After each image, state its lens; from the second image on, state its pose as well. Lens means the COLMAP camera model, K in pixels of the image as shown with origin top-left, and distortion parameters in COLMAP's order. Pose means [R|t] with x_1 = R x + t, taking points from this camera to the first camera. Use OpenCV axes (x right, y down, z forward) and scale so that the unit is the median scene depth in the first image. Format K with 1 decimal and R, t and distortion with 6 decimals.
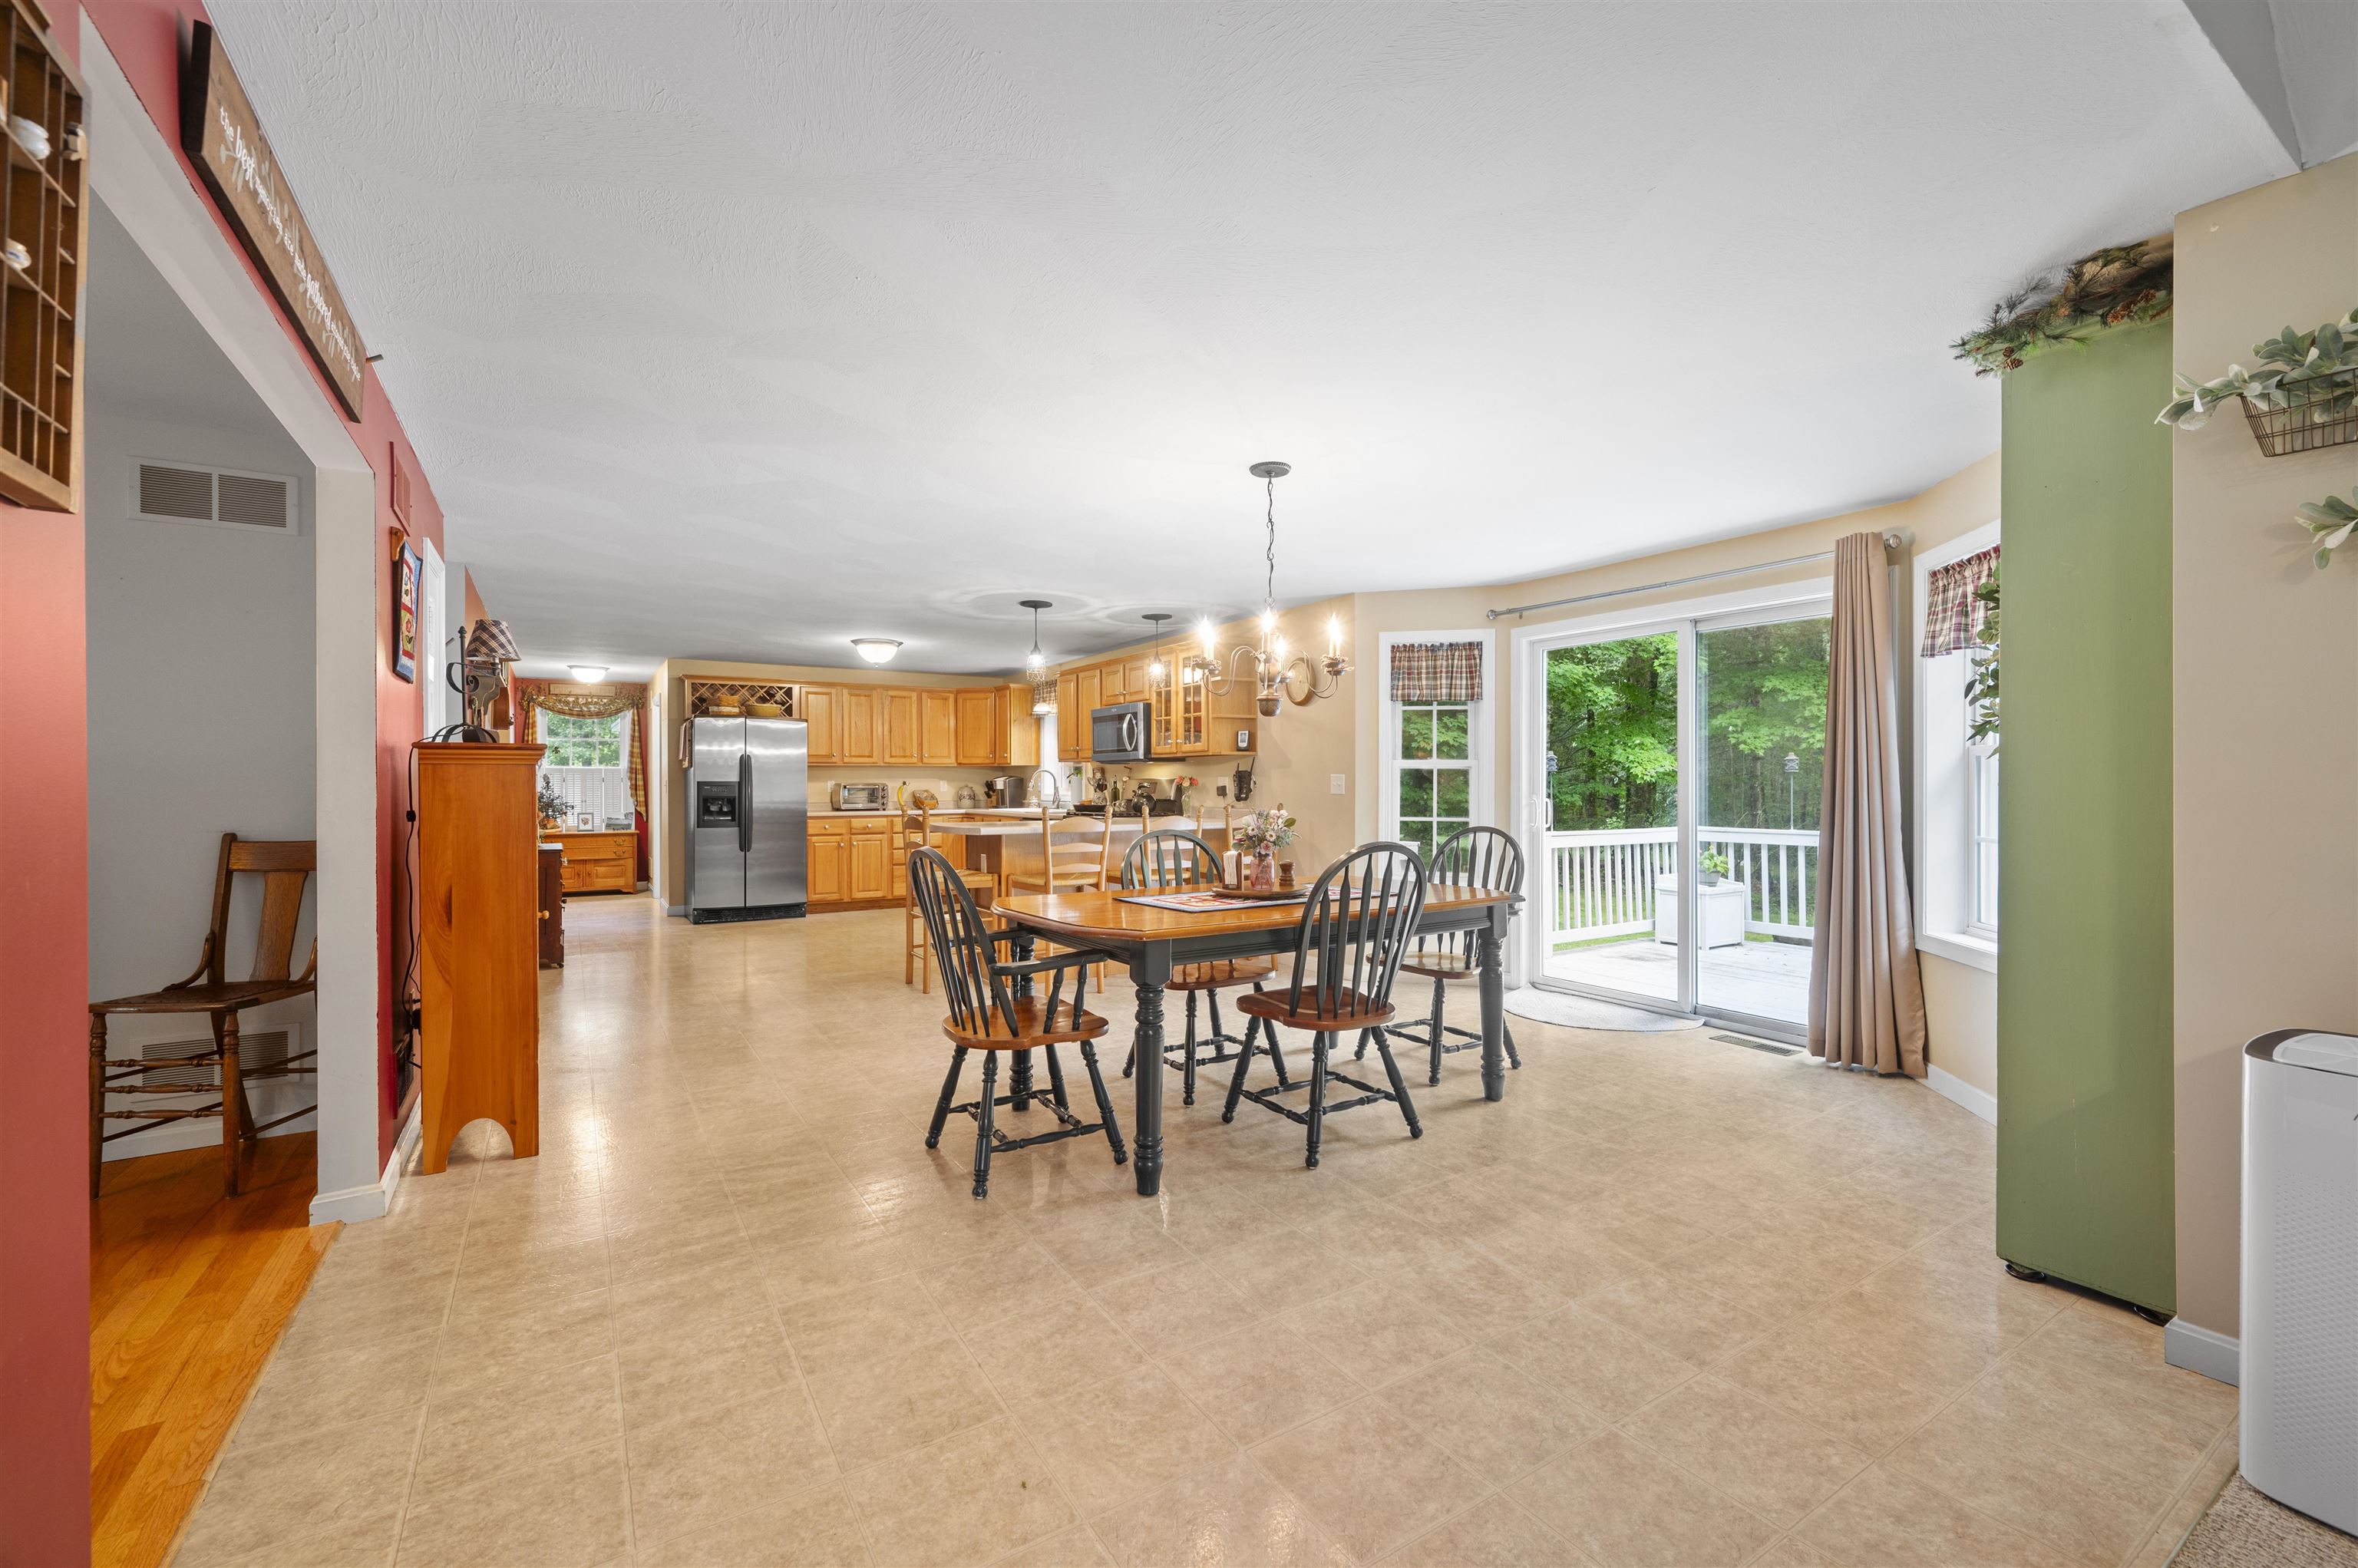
lens RADIAL K [[969.5, 0, 1179.0], [0, 969.5, 784.0], [0, 0, 1]] dist [-0.000319, 0.000174]
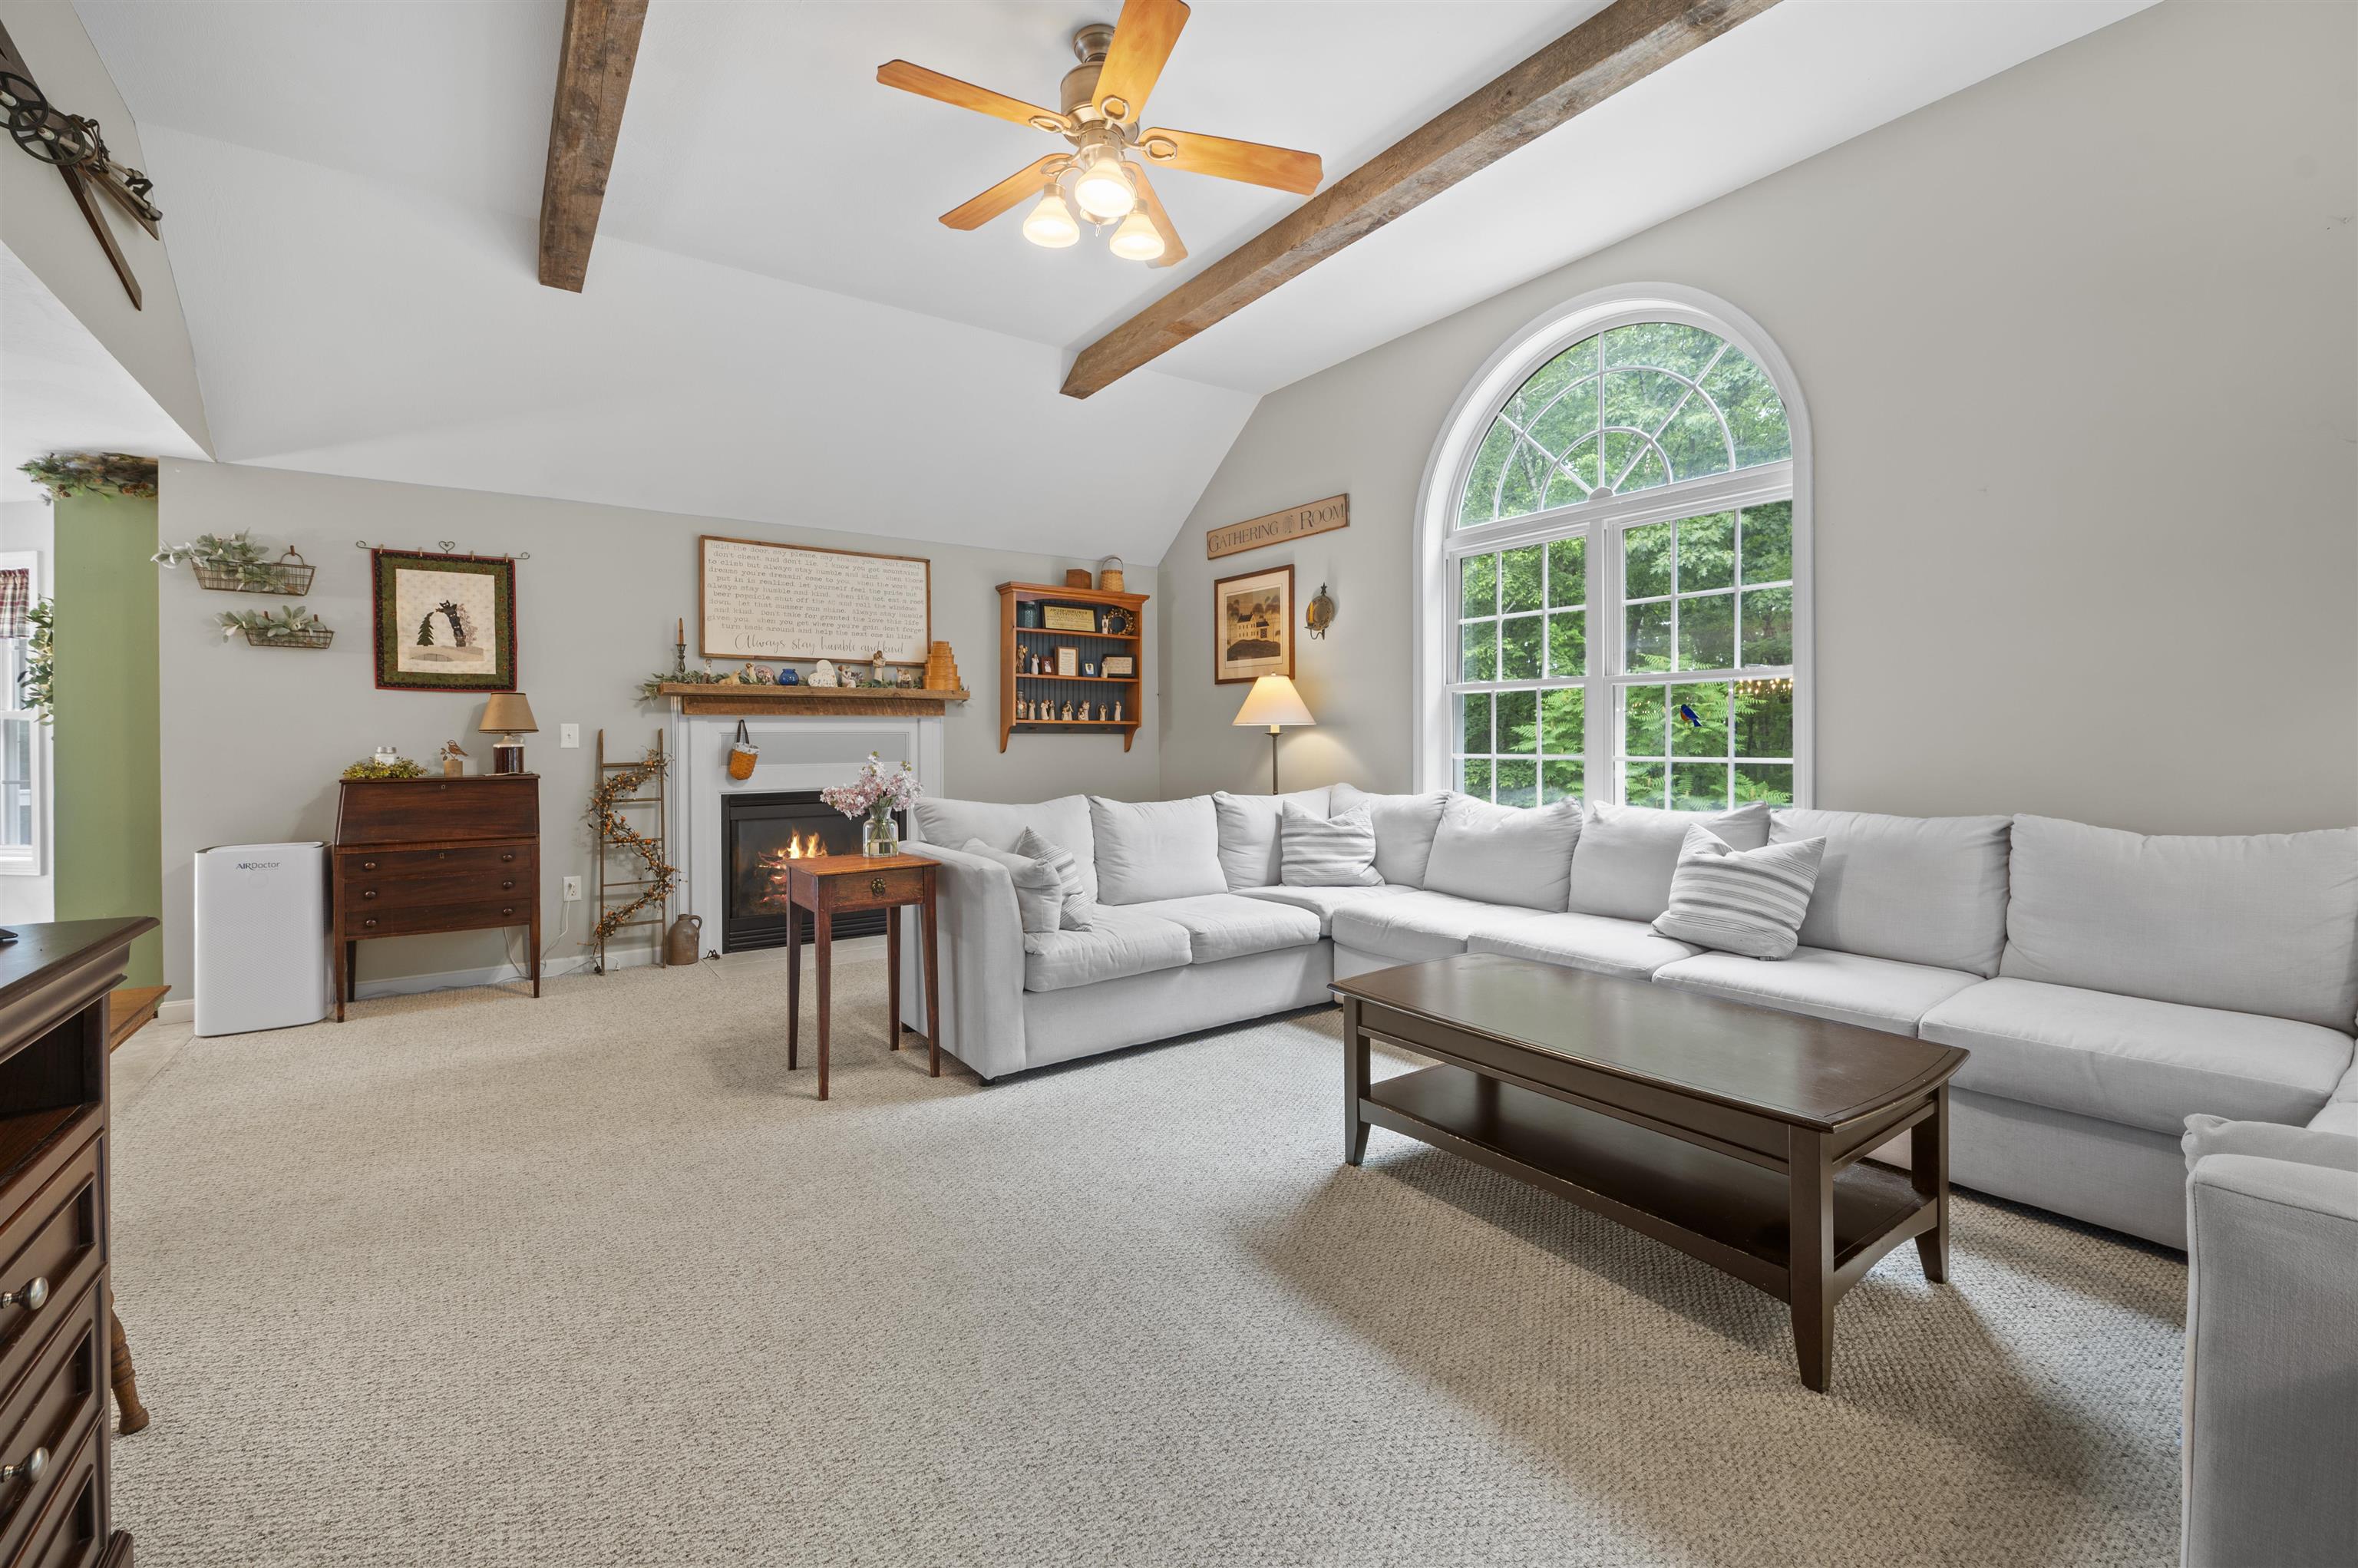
lens RADIAL K [[992.0, 0, 1179.7], [0, 992.0, 742.3], [0, 0, 1]] dist [-0.002343, -0.000125]
pose [[-0.048977, -0.000040, 0.998800, -1.143409], [0.007725, 0.999970, 0.000419, 0.025068], [-0.998770, 0.007736, -0.048975, -1.025381]]
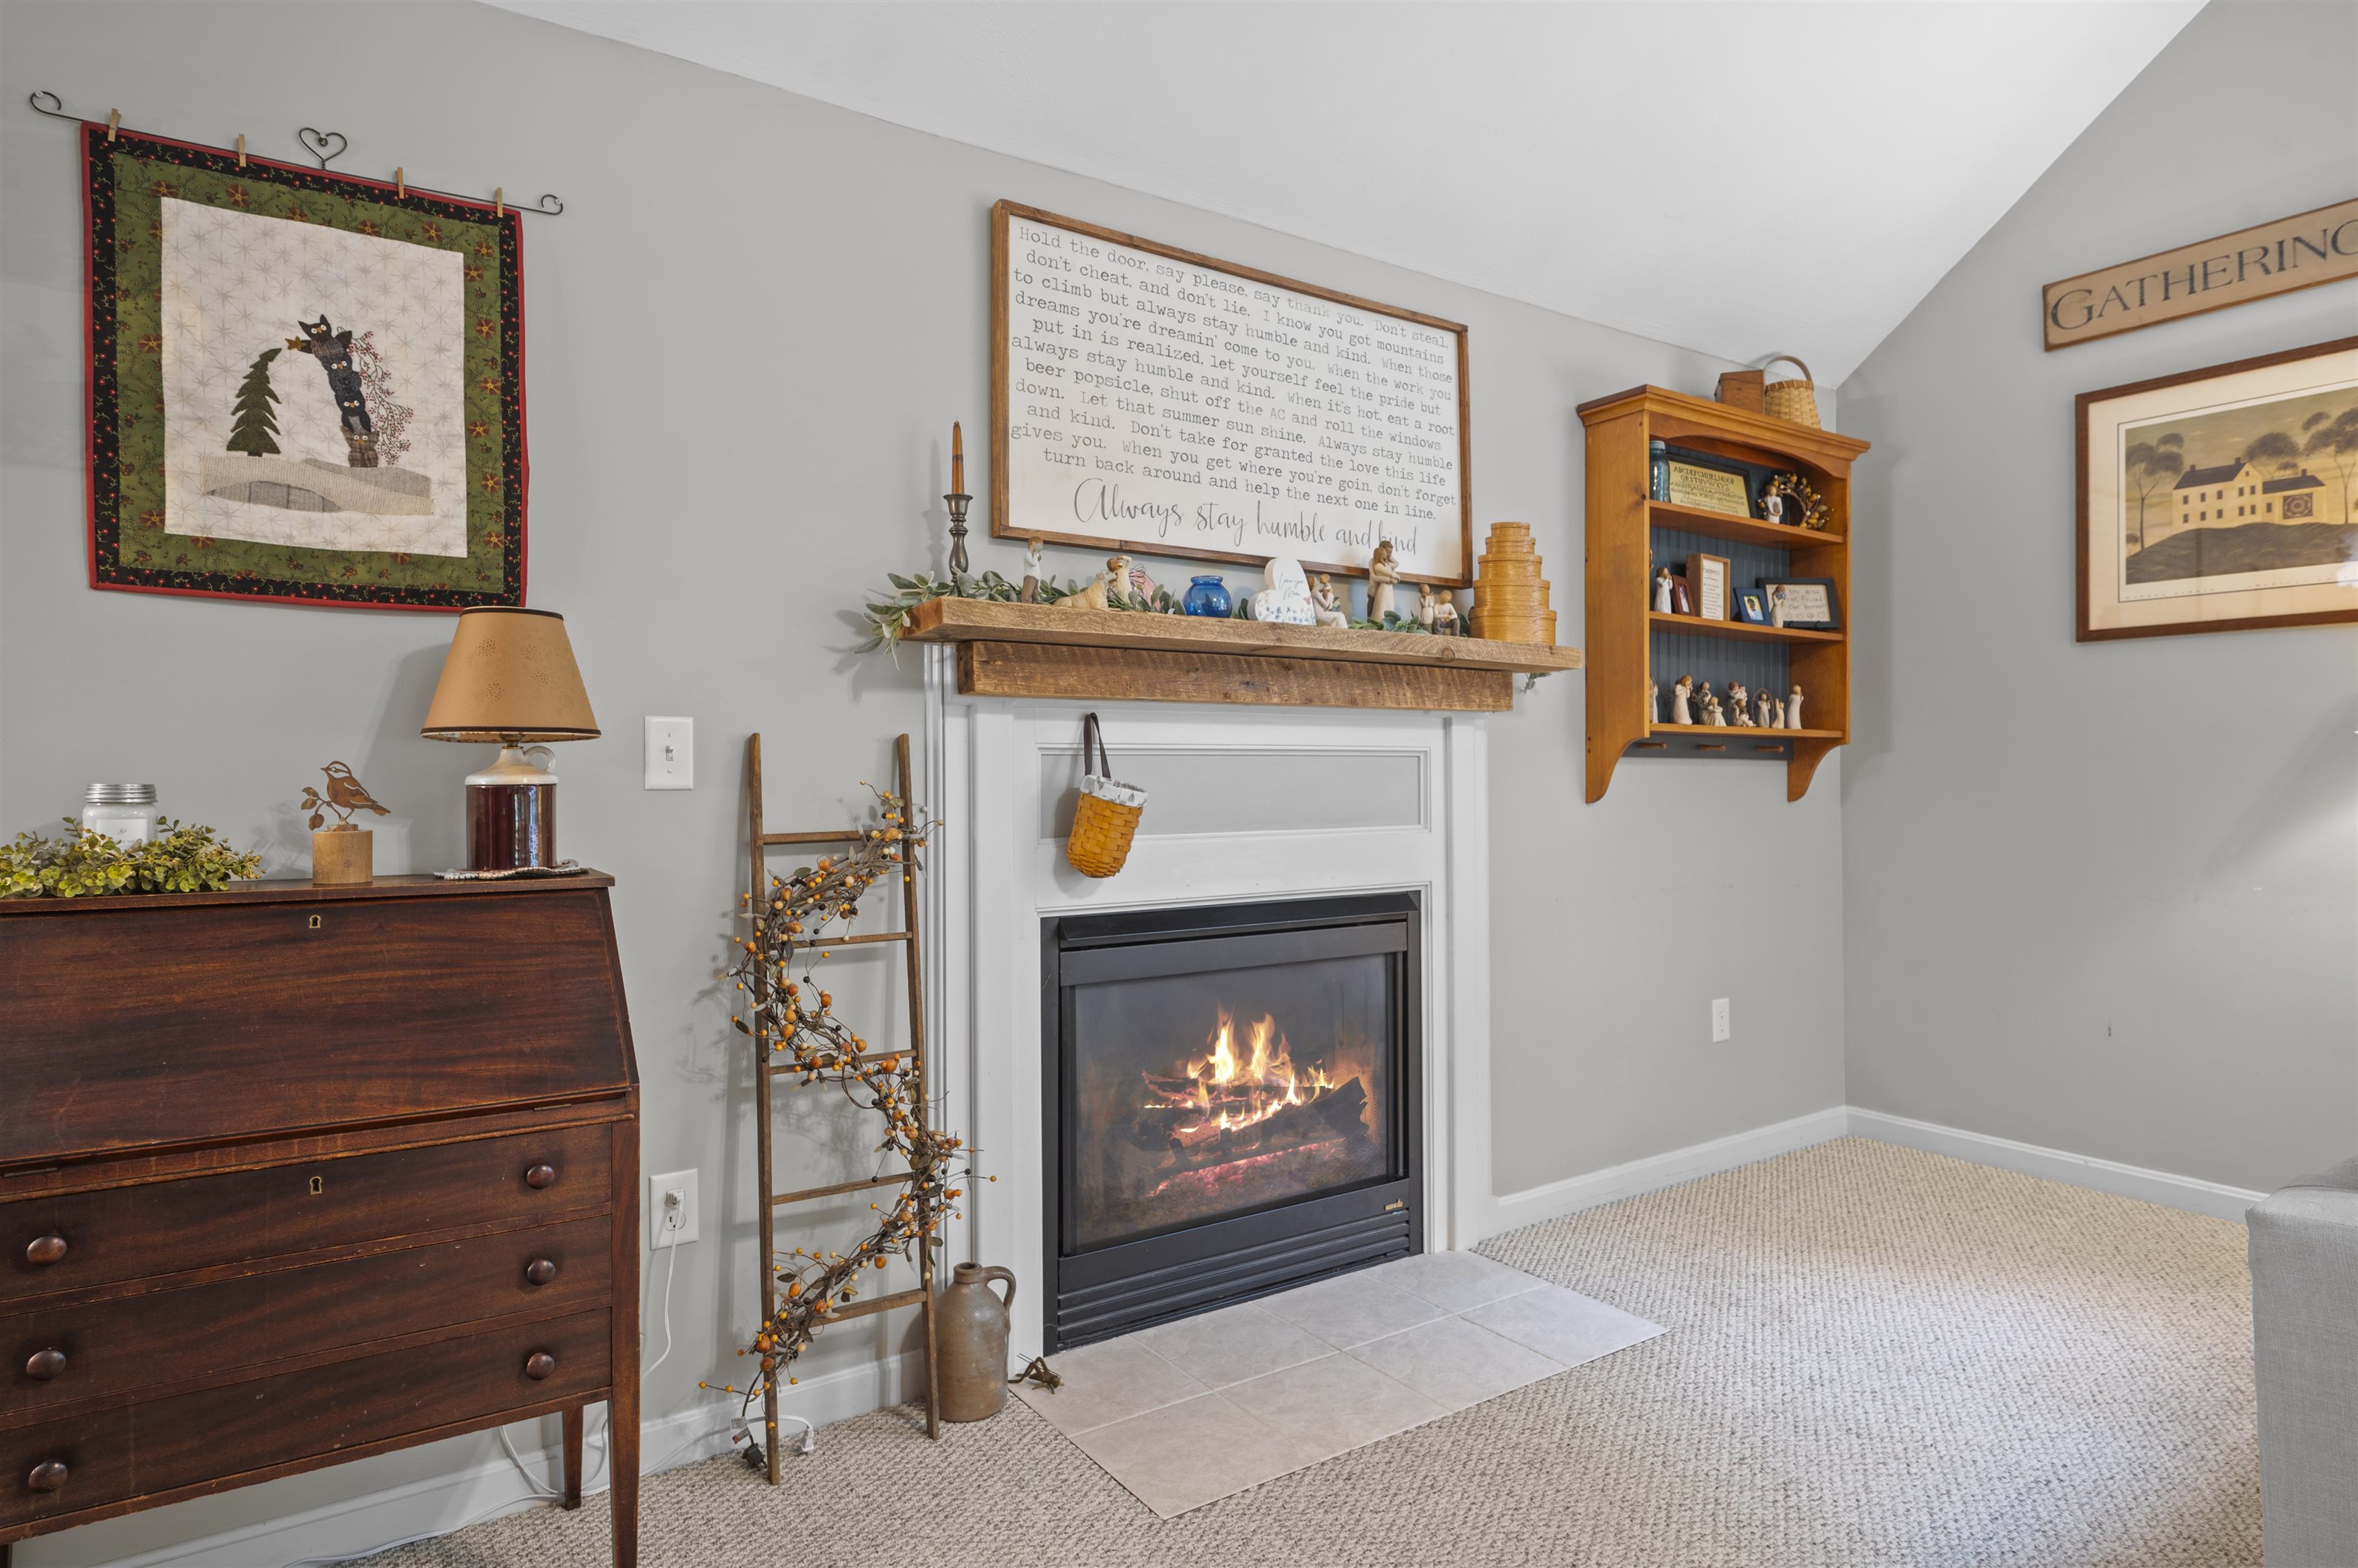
lens RADIAL K [[1327.4, 0, 1185.8], [0, 1327.4, 769.1], [0, 0, 1]] dist [0.001291, -0.000597]
pose [[-0.030159, 0.009993, 0.999495, 0.289639], [0.006269, 0.999932, -0.009808, 0.026004], [-0.999525, 0.005970, -0.030220, -0.014744]]
